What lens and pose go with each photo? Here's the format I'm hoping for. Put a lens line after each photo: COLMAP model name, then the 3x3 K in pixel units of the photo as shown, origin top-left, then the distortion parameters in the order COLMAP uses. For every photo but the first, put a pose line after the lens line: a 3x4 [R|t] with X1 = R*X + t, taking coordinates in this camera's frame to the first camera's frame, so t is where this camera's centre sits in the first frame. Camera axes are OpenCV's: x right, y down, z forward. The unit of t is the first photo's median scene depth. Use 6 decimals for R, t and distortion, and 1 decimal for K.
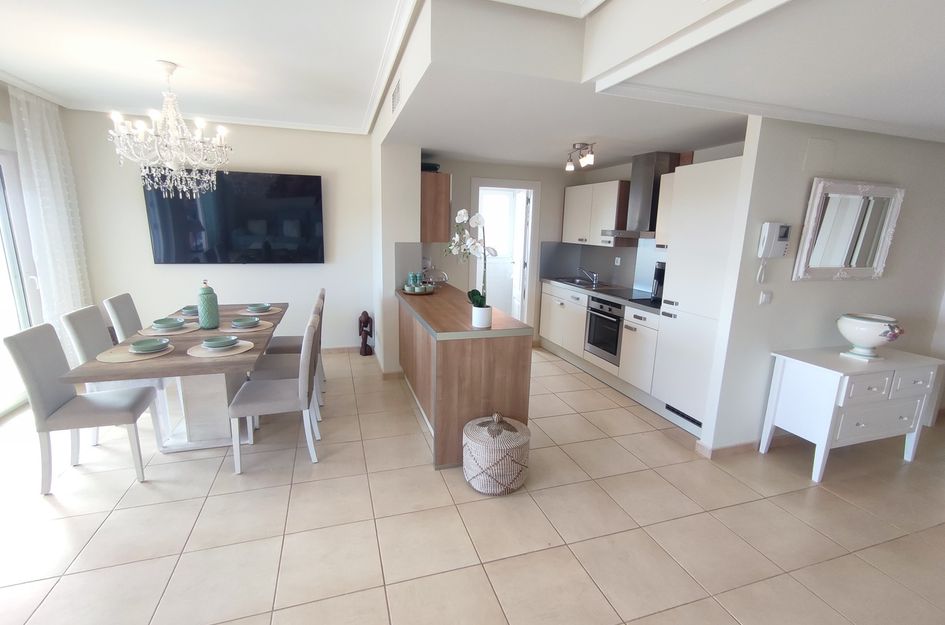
lens RADIAL K [[424.0, 0, 467.5], [0, 424.0, 313.2], [0, 0, 1]] dist [-0.003907, 0.000673]
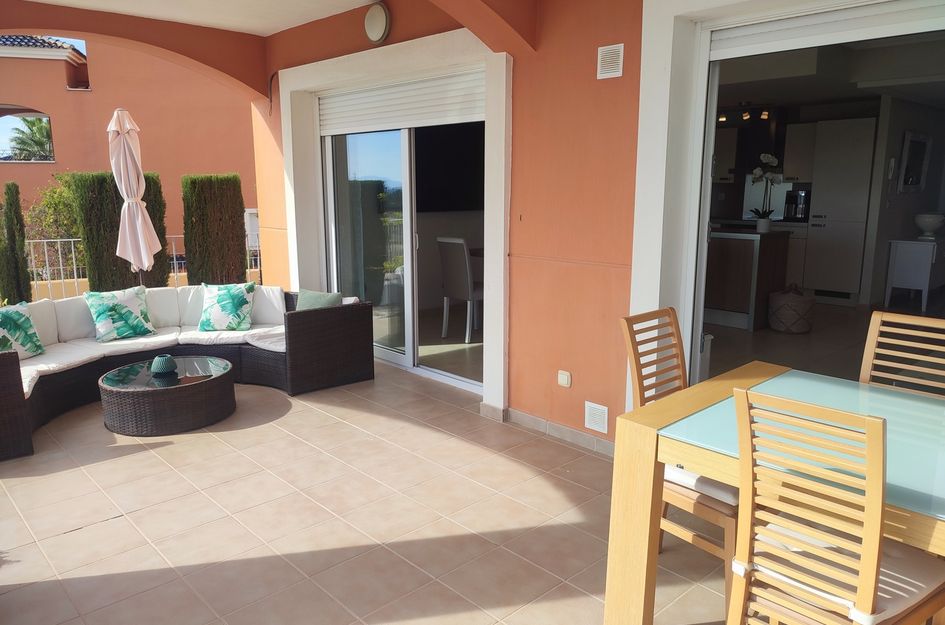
lens RADIAL K [[688.3, 0, 466.3], [0, 688.3, 311.9], [0, 0, 1]] dist [0.034203, -0.028395]
pose [[0.904914, -0.107298, 0.411846, -1.852509], [0.111695, 0.993651, 0.013458, 0.151727], [-0.410675, 0.033823, 0.911154, -0.727940]]
